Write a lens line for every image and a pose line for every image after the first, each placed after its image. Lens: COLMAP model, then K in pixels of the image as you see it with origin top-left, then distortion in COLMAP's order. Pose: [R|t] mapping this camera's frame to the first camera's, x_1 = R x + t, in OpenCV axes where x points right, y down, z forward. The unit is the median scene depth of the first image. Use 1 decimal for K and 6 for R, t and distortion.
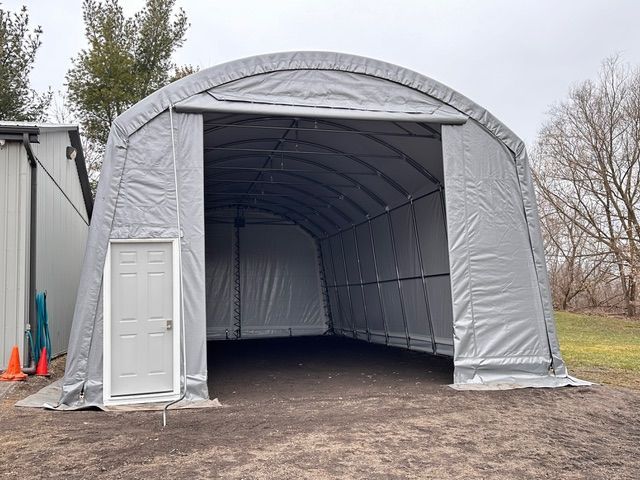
lens RADIAL K [[489.9, 0, 316.5], [0, 489.9, 234.7], [0, 0, 1]] dist [0.055130, -0.065956]
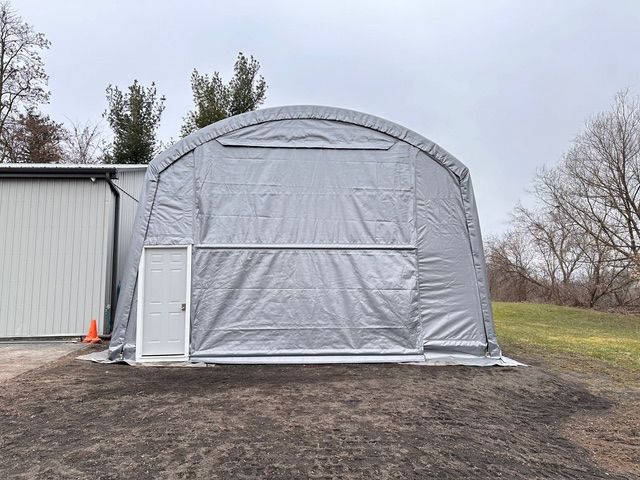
lens RADIAL K [[380.6, 0, 320.0], [0, 380.6, 240.0], [0, 0, 1]] dist [0.034975, -0.029909]
pose [[0.987280, -0.001884, -0.158982, 0.218581], [0.000319, 0.999951, -0.009872, 0.003610], [0.158993, 0.009696, 0.987232, -0.009958]]
